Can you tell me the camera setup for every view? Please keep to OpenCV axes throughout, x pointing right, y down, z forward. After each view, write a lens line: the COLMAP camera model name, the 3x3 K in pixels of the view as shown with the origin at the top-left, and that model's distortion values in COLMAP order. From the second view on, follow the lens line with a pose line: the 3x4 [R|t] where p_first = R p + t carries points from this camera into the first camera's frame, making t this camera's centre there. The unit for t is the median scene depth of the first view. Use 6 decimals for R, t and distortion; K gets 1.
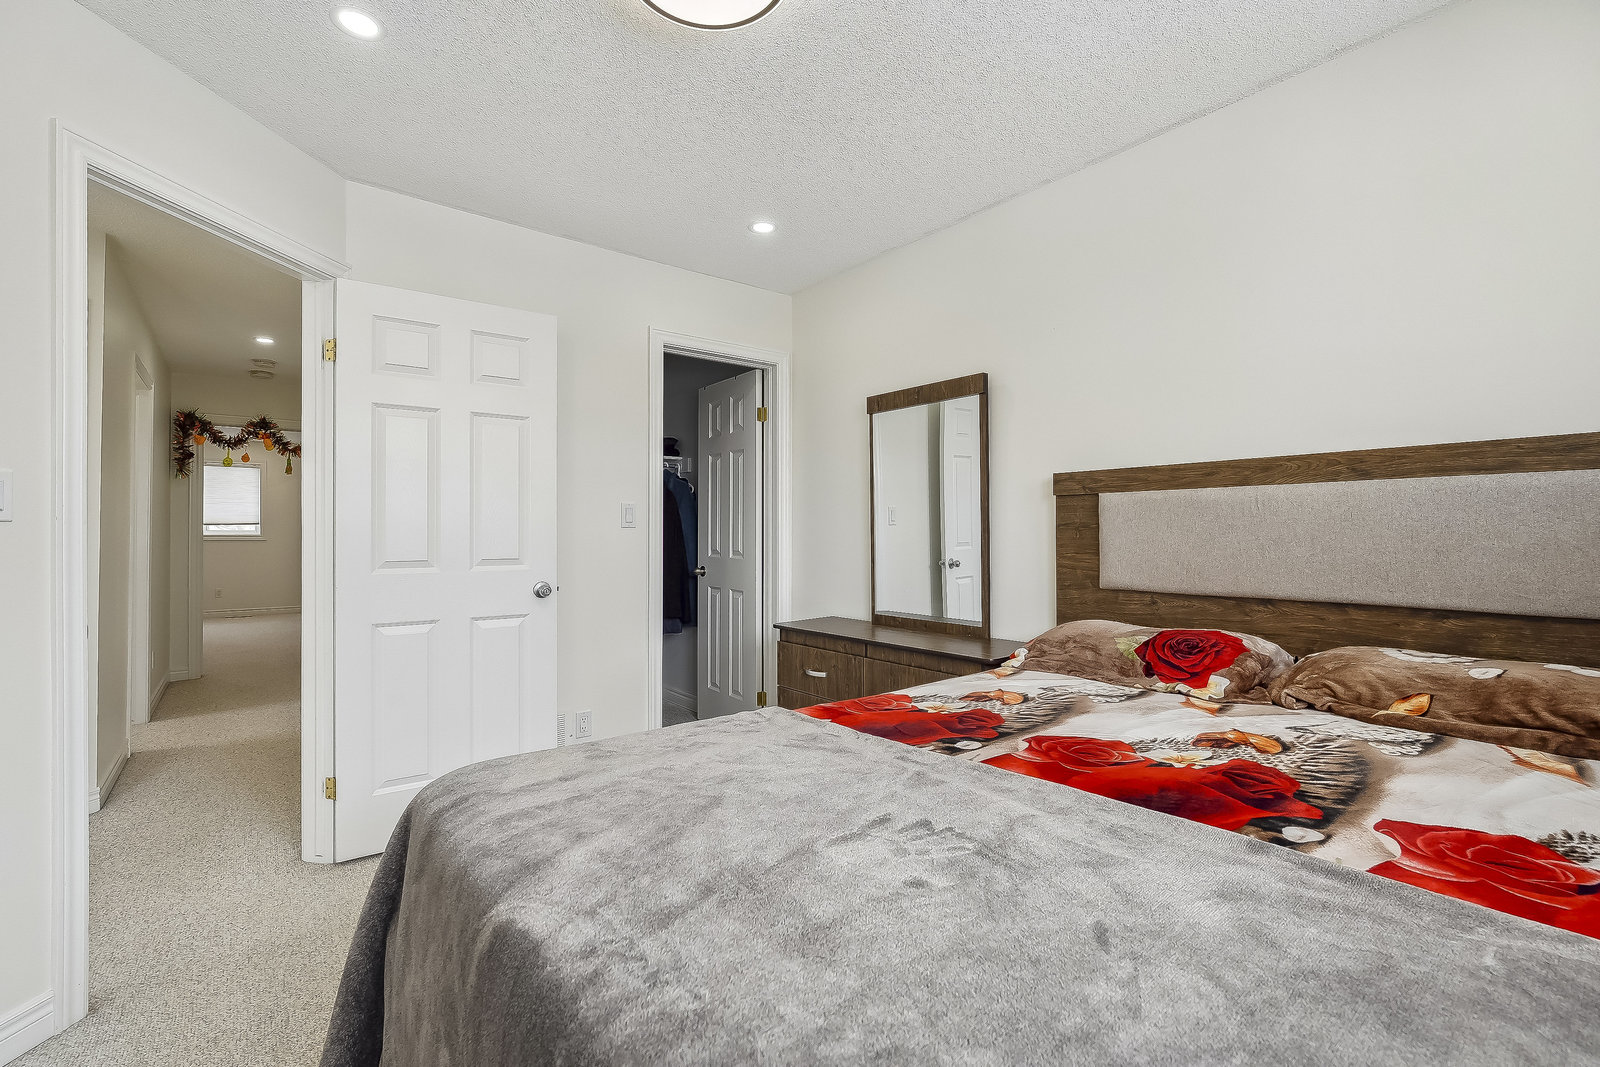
lens RADIAL K [[701.4, 0, 798.8], [0, 701.4, 529.2], [0, 0, 1]] dist [-0.009158, 0.000865]
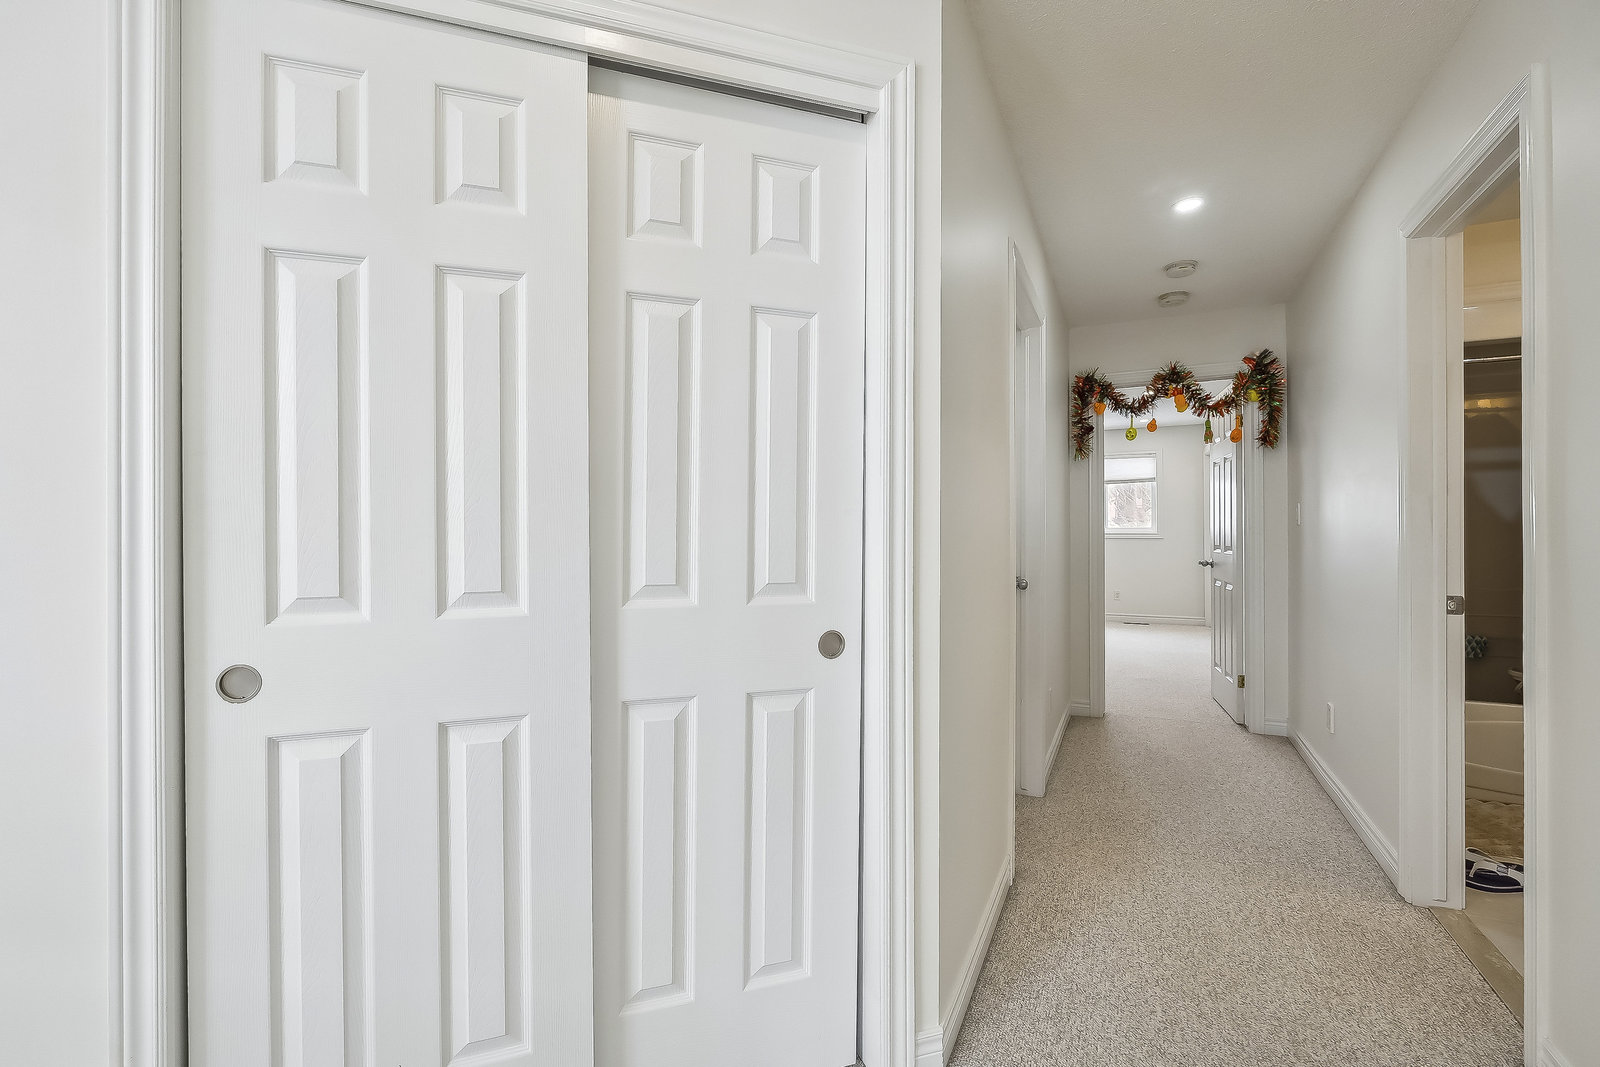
lens RADIAL K [[701.4, 0, 797.8], [0, 701.4, 533.8], [0, 0, 1]] dist [-0.009158, 0.000865]
pose [[0.444378, 0.000281, -0.895839, -0.311061], [0.008738, 0.999951, 0.004648, 0.003906], [0.895797, -0.009893, 0.444353, 0.351823]]
